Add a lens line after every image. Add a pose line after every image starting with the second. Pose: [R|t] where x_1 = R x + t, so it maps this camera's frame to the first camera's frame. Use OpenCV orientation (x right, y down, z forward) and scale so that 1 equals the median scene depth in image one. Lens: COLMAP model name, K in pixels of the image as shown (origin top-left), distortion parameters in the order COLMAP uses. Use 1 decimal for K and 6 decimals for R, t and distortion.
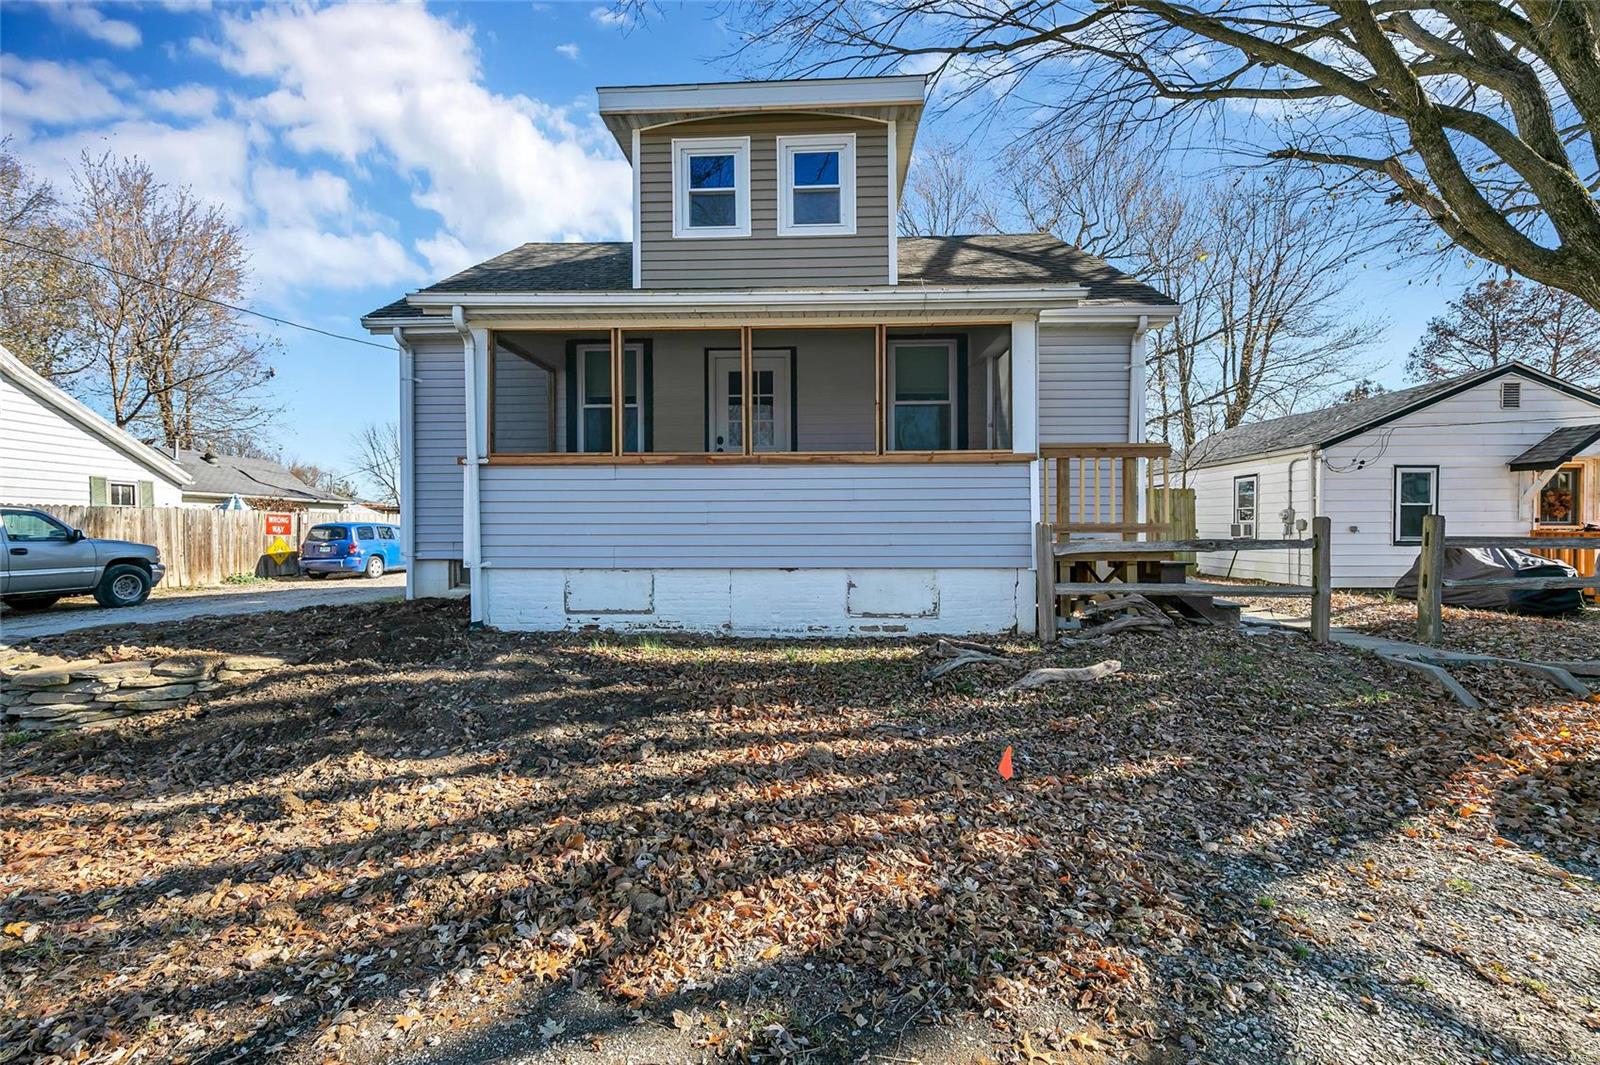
lens RADIAL K [[677.9, 0, 800.9], [0, 677.9, 535.4], [0, 0, 1]] dist [-0.001005, 0.000170]
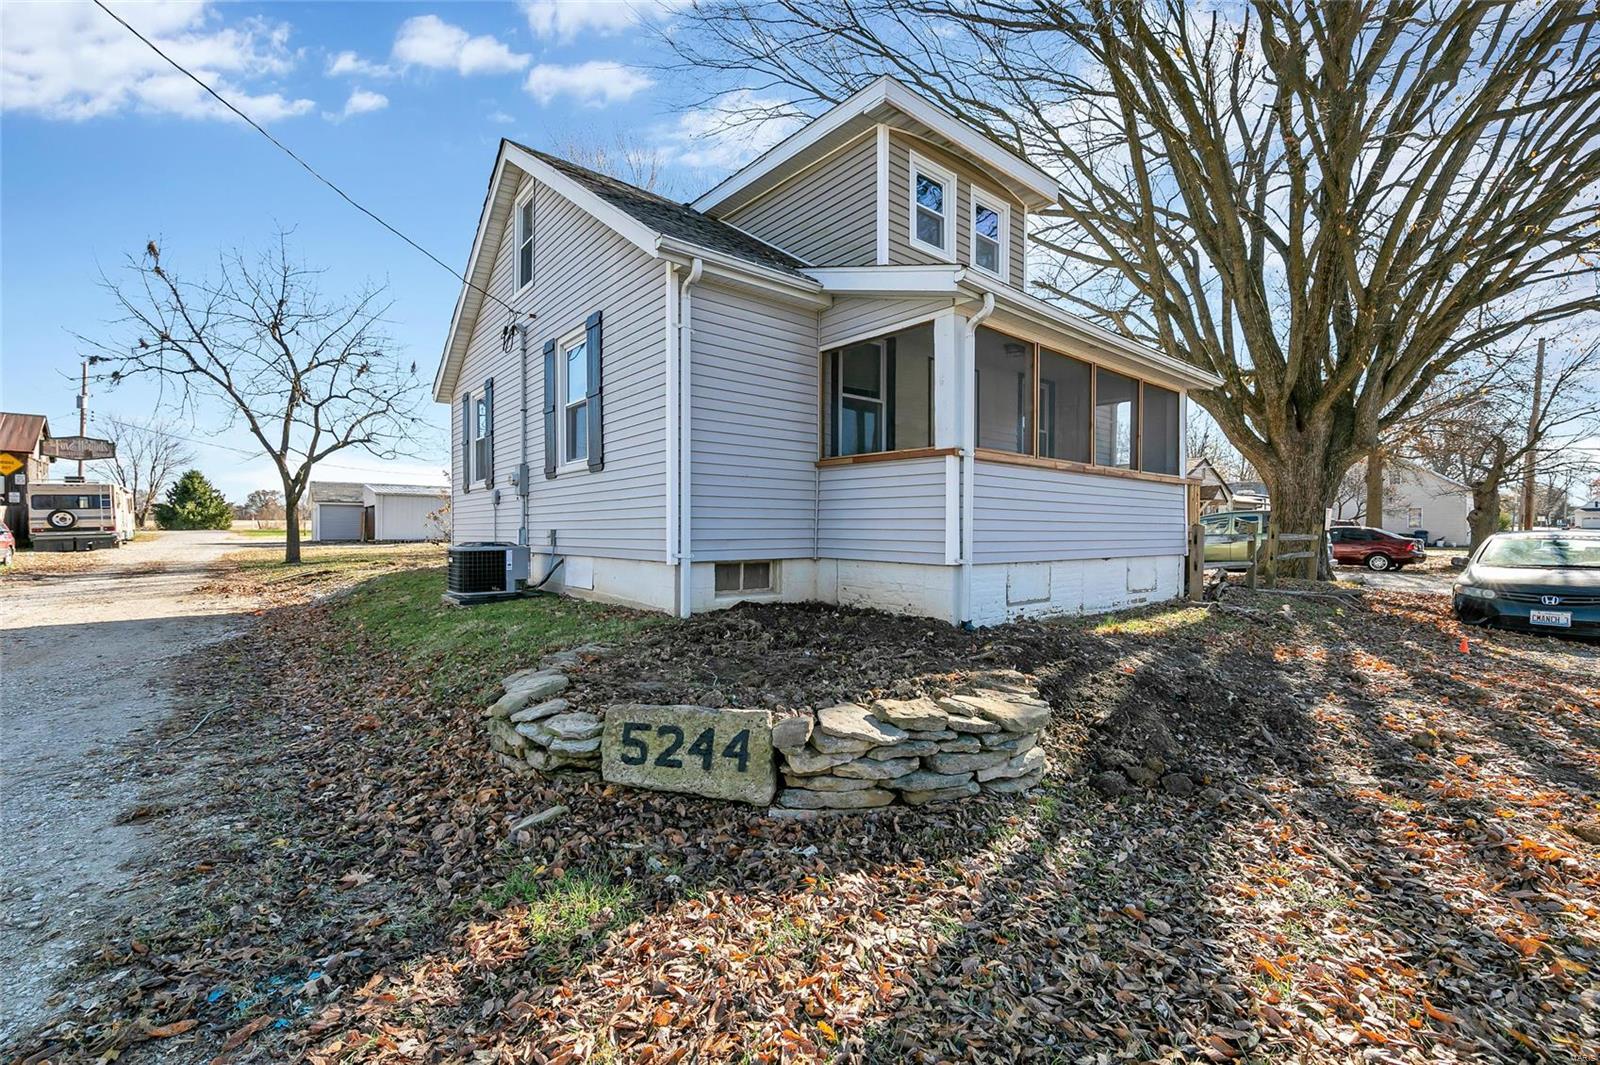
lens RADIAL K [[677.9, 0, 801.6], [0, 677.9, 533.7], [0, 0, 1]] dist [-0.001005, 0.000170]
pose [[0.739094, 0.003252, 0.673595, -1.284347], [-0.004028, 0.999992, -0.000407, 0.005331], [-0.673590, -0.002413, 0.739101, 0.441355]]
